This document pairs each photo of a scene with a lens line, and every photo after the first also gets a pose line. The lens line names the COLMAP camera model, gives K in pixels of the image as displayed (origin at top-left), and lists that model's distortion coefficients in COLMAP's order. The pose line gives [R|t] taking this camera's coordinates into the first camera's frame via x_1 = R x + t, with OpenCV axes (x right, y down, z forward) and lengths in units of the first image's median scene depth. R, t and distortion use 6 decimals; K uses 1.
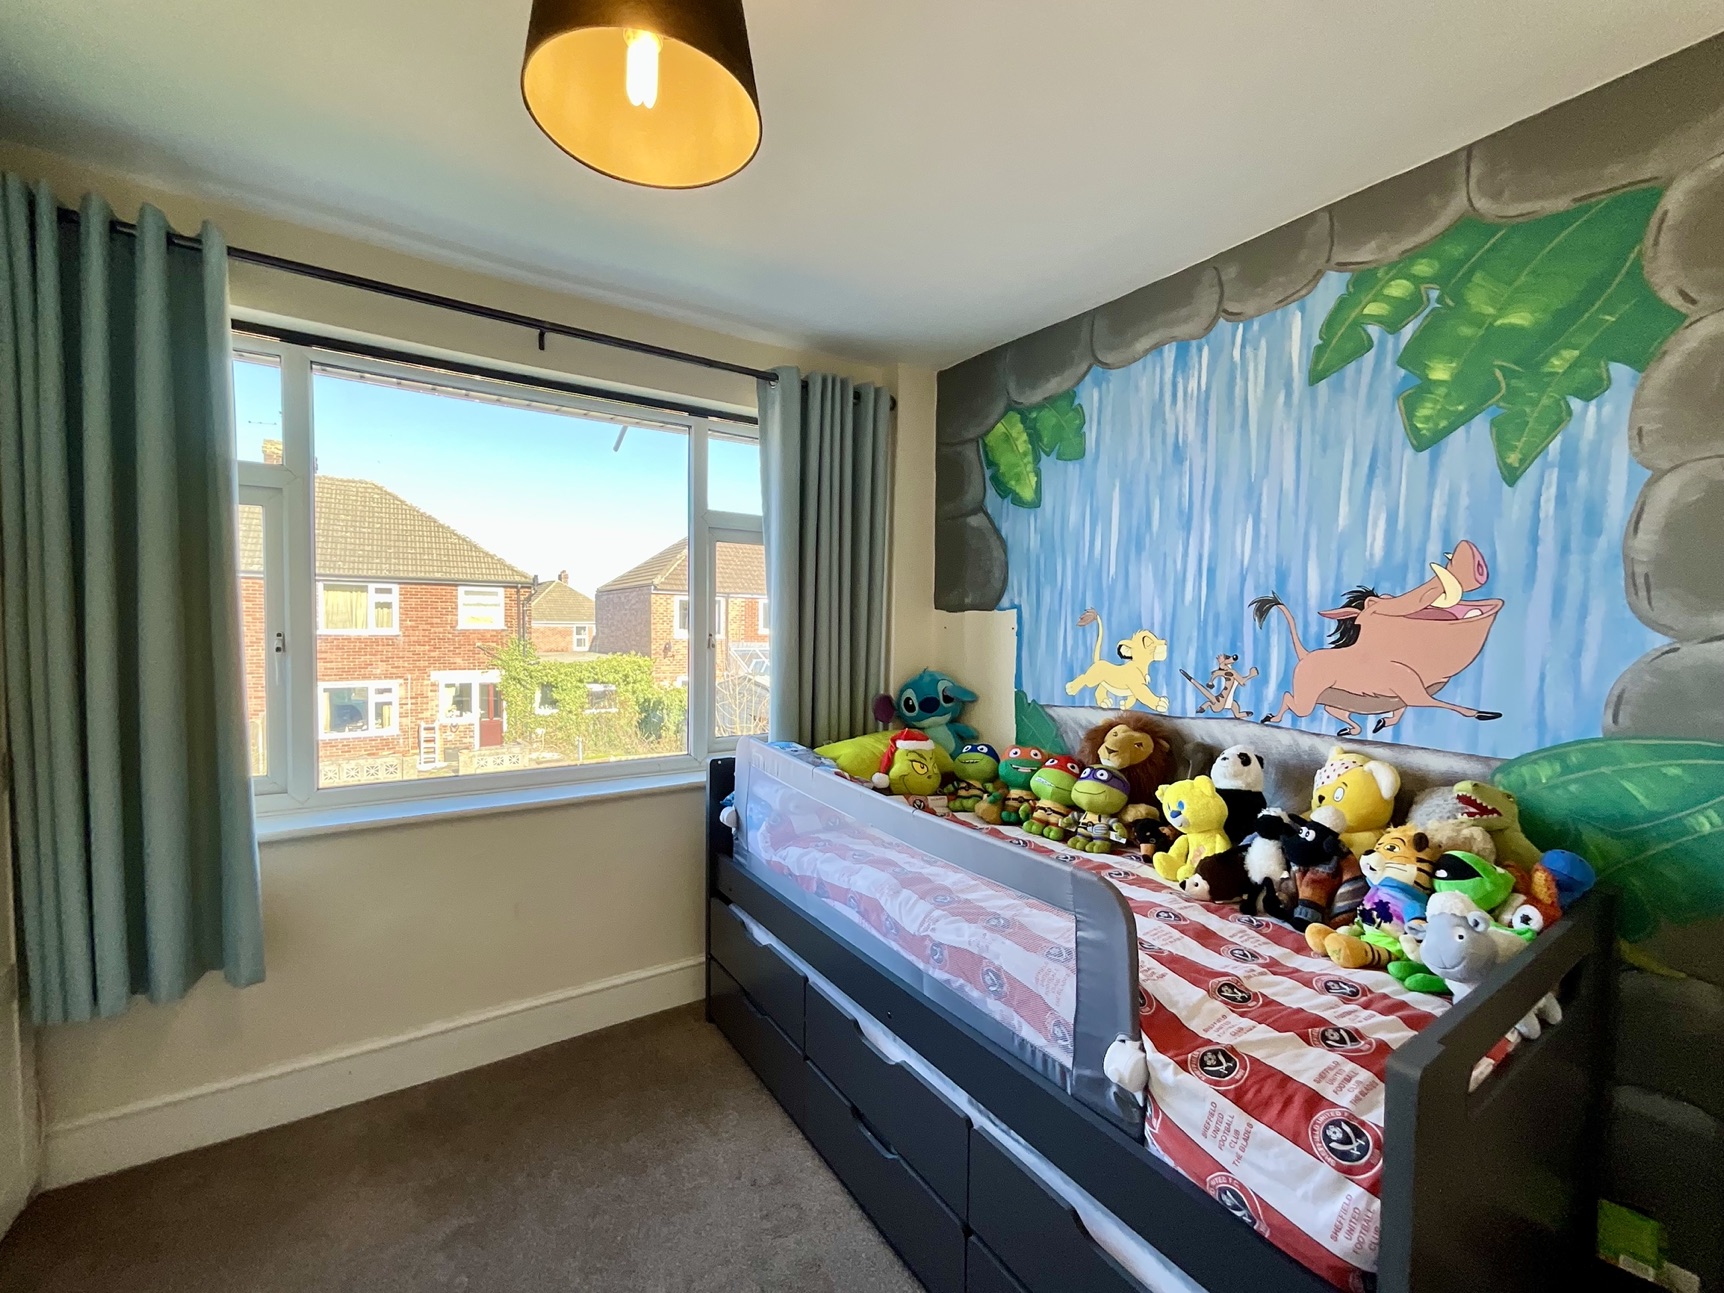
lens RADIAL K [[694.4, 0, 862.0], [0, 694.4, 646.5], [0, 0, 1]] dist [-0.006439, 0.000568]
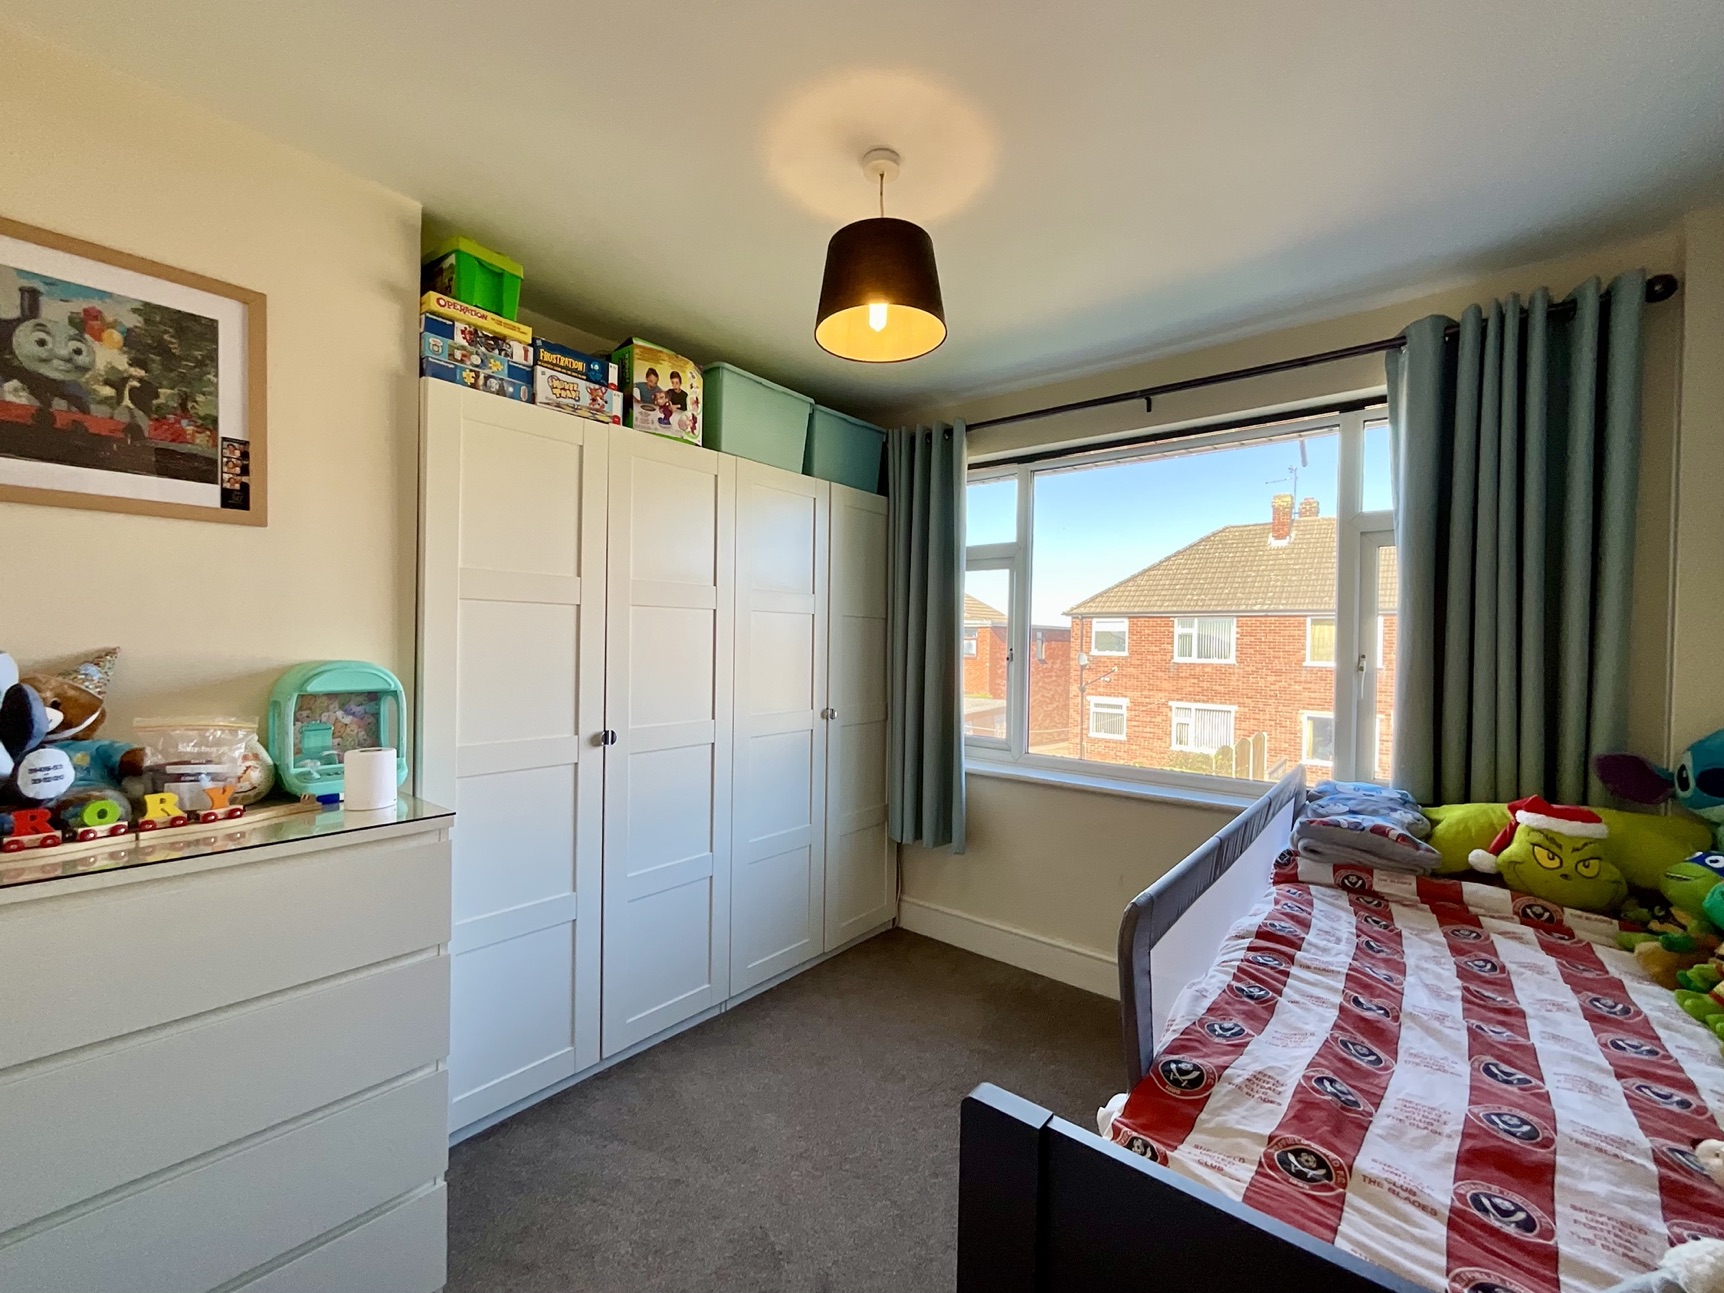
lens RADIAL K [[717.1, 0, 879.0], [0, 717.1, 645.7], [0, 0, 1]] dist [-0.009778, 0.000513]
pose [[0.308457, -0.003595, -0.951231, 0.589205], [-0.045662, 0.998784, -0.018581, 0.018254], [0.950142, 0.049167, 0.307918, 0.207810]]
